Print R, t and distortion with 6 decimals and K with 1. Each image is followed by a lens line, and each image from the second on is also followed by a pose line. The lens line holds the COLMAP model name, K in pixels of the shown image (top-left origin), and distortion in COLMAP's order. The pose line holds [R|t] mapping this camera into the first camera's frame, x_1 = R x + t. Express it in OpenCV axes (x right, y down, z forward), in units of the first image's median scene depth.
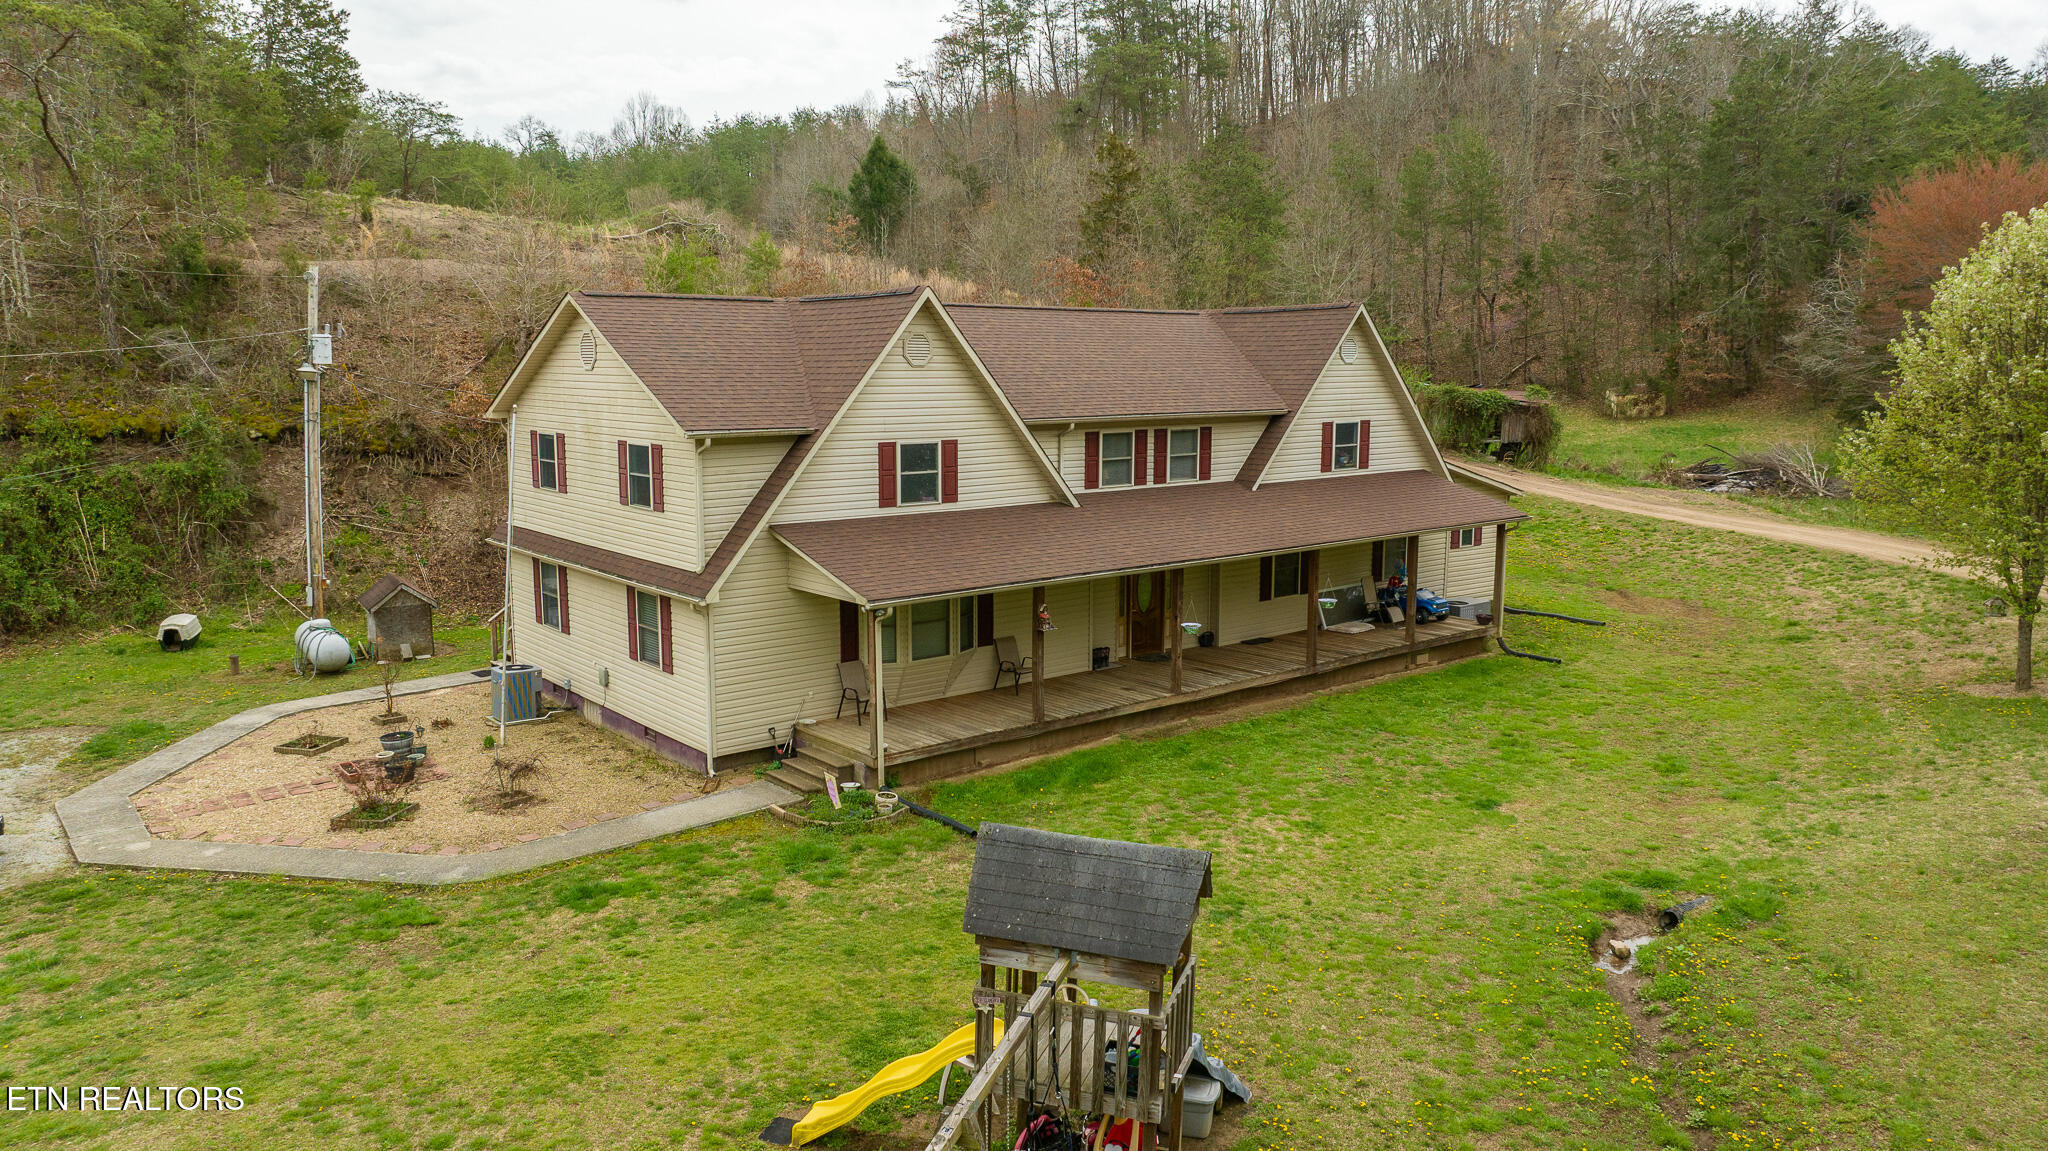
lens RADIAL K [[1466.0, 0, 965.0], [0, 1466.0, 584.2], [0, 0, 1]] dist [-0.029970, 0.003212]
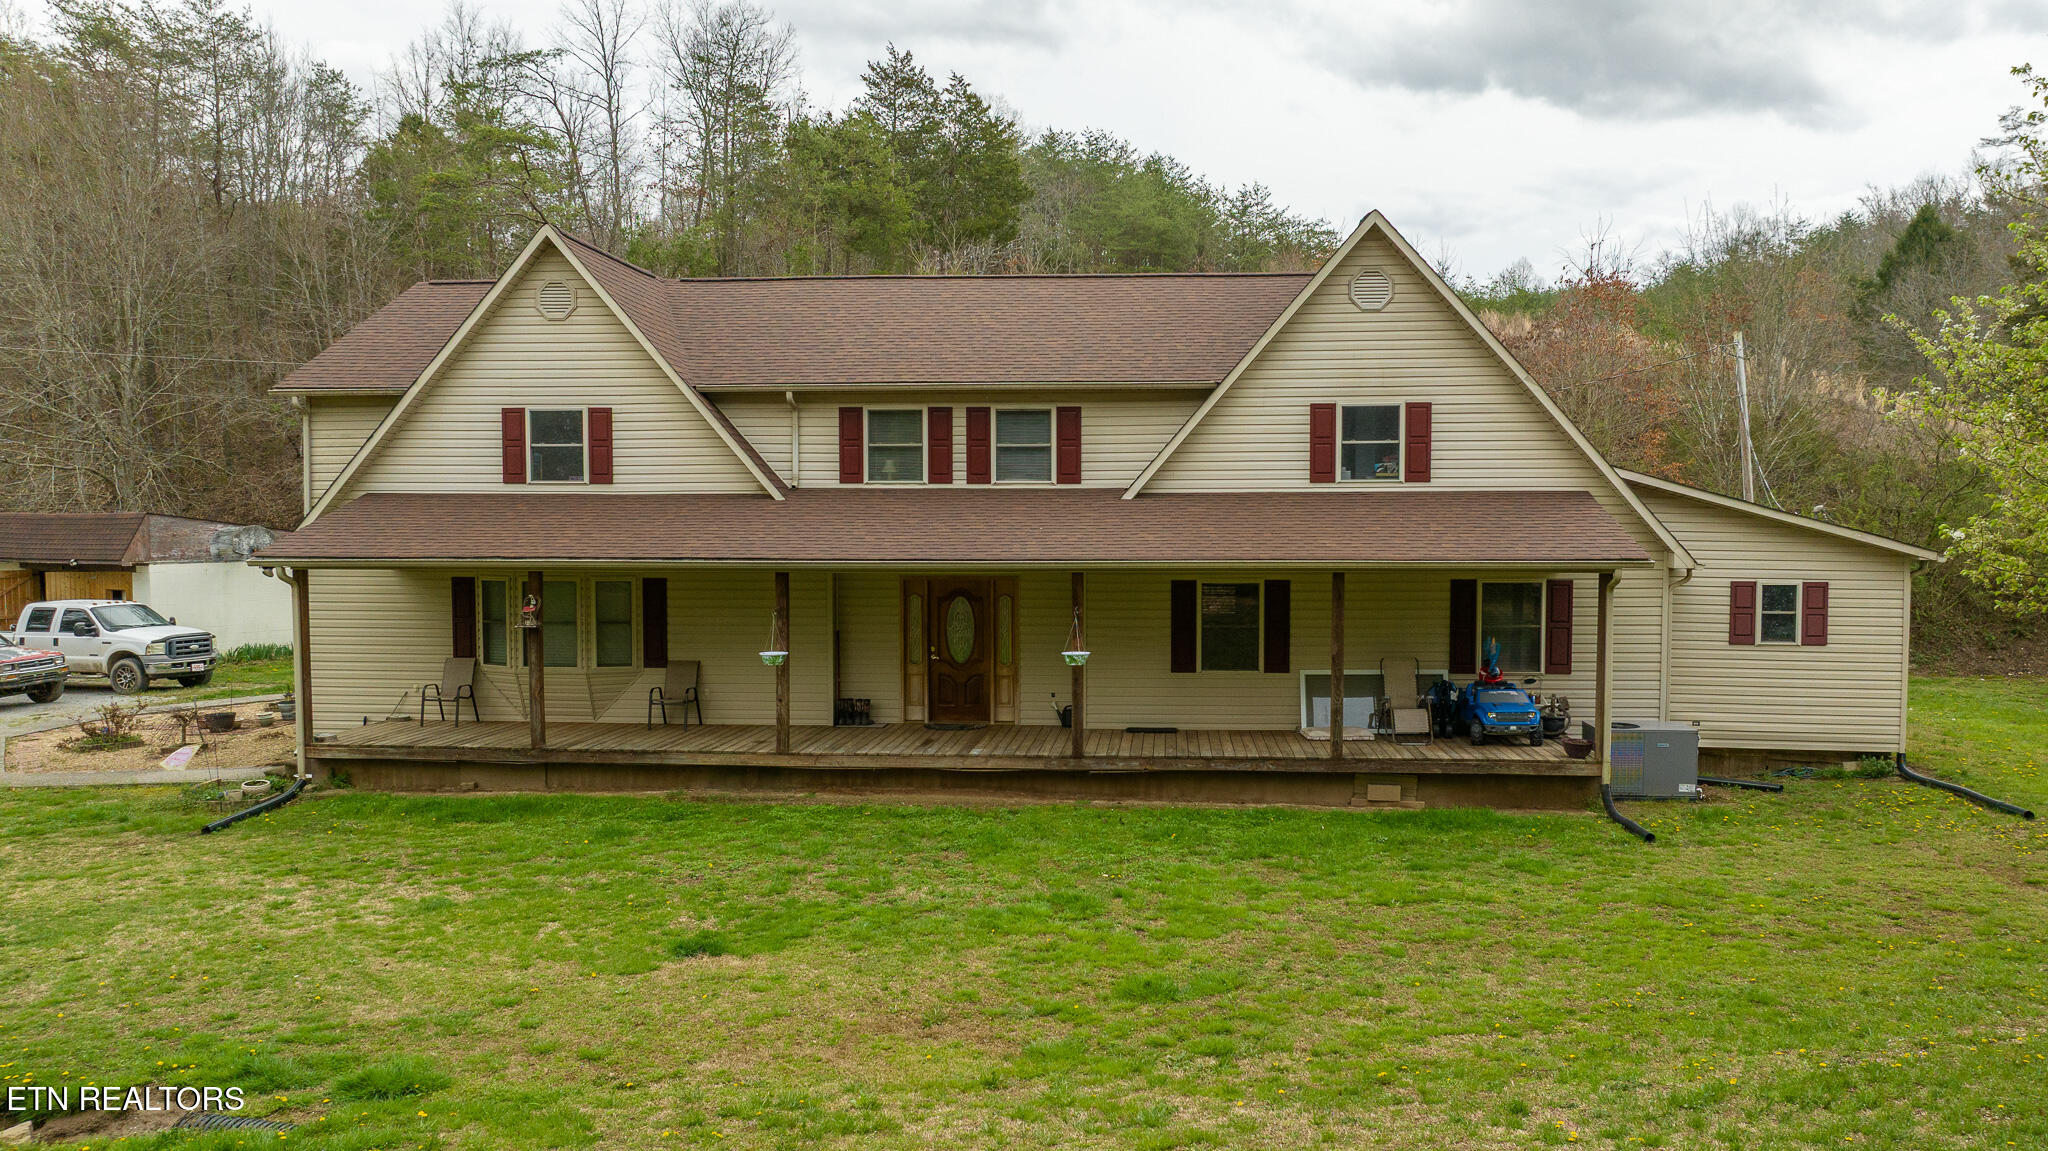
lens RADIAL K [[1466.0, 0, 1028.7], [0, 1466.0, 574.3], [0, 0, 1]] dist [-0.029970, 0.003212]
pose [[0.725808, 0.030523, -0.687220, 0.622619], [-0.111453, 0.991033, -0.073695, 0.024616], [0.678808, 0.130081, 0.722702, 0.485148]]
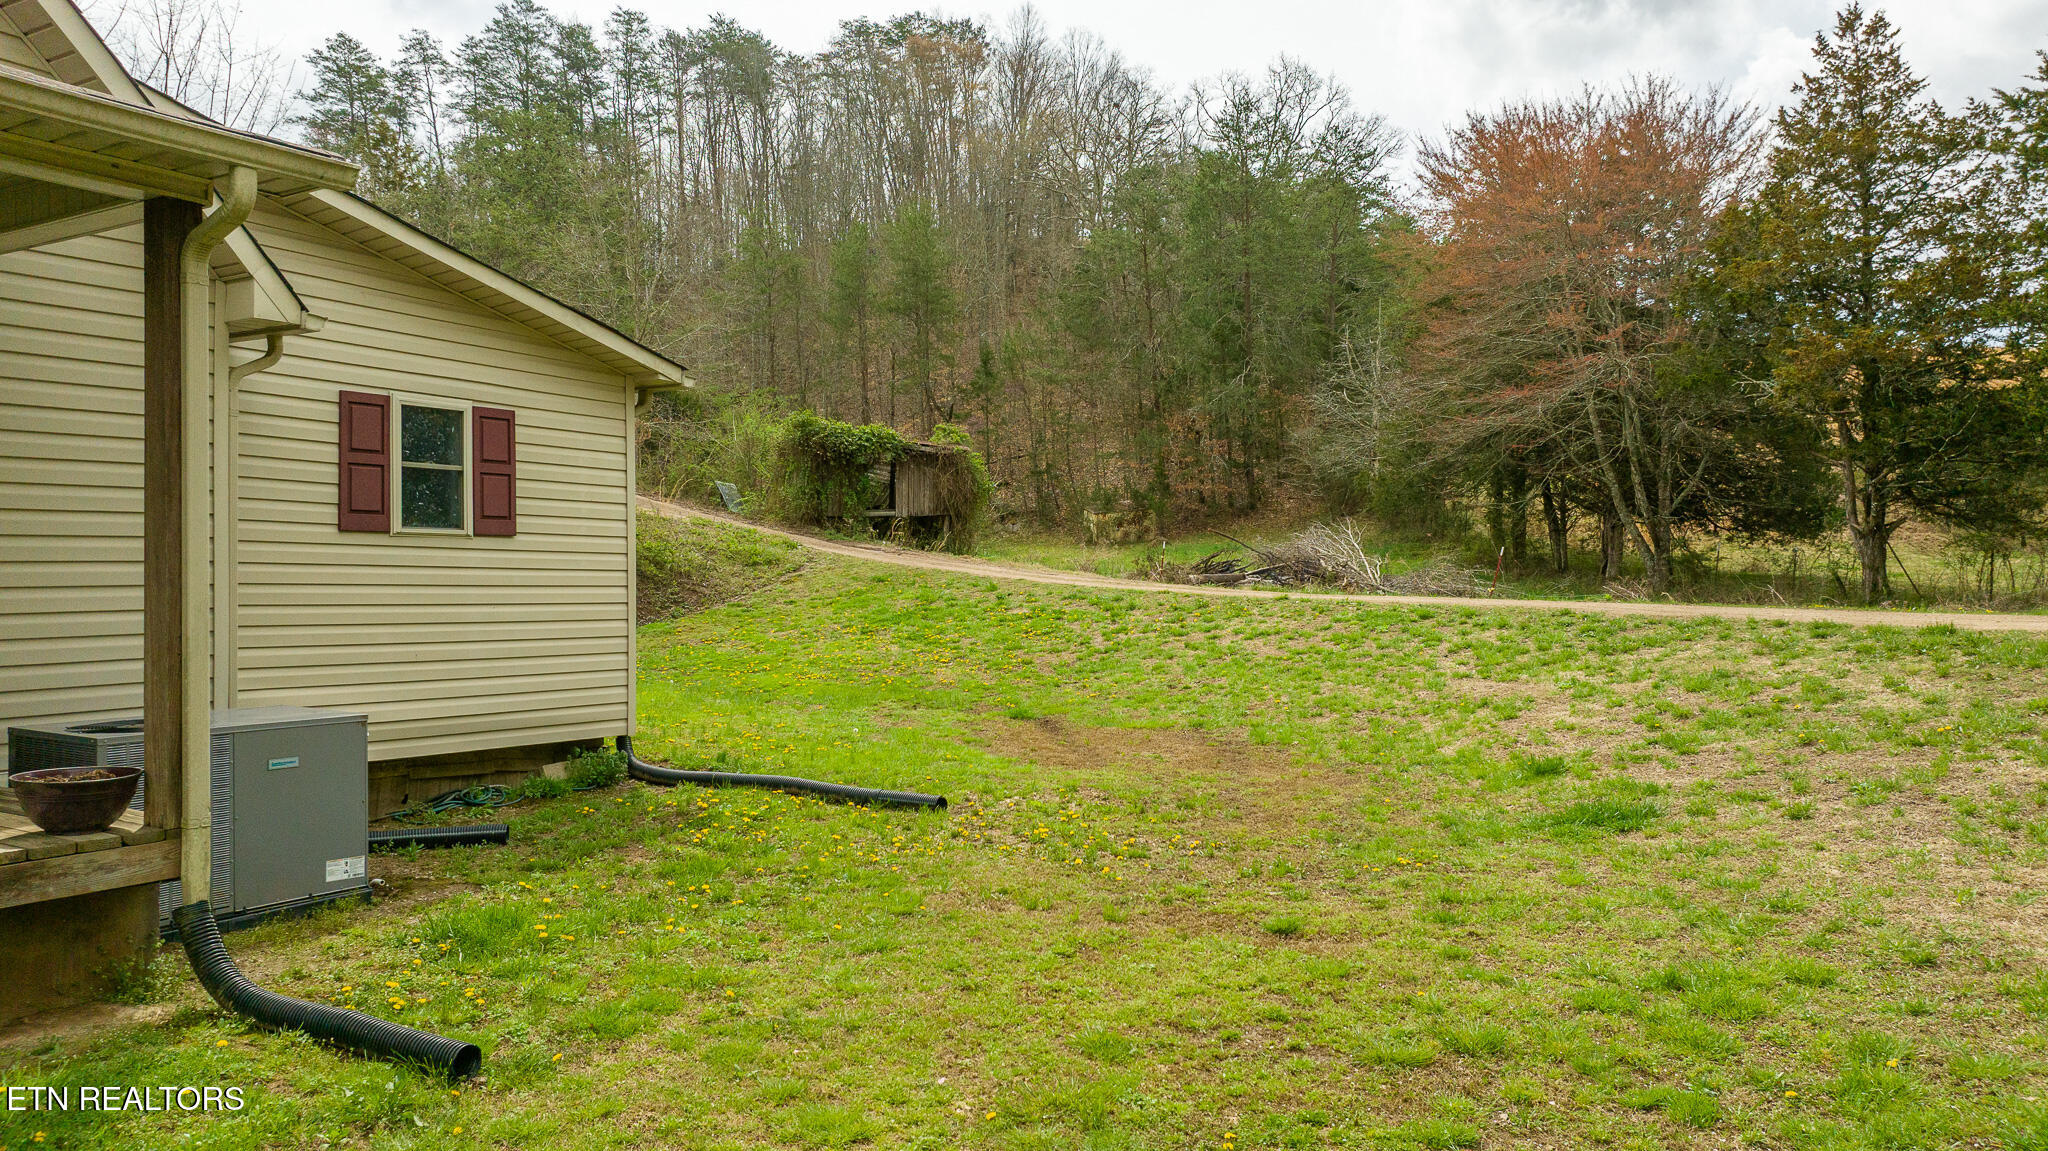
lens RADIAL K [[1466.0, 0, 1031.6], [0, 1466.0, 588.8], [0, 0, 1]] dist [-0.029970, 0.003212]
pose [[0.937744, 0.002138, 0.347321, 0.425002], [0.047981, 0.989596, -0.135638, 0.030228], [-0.343997, 0.143859, 0.927885, 0.870476]]
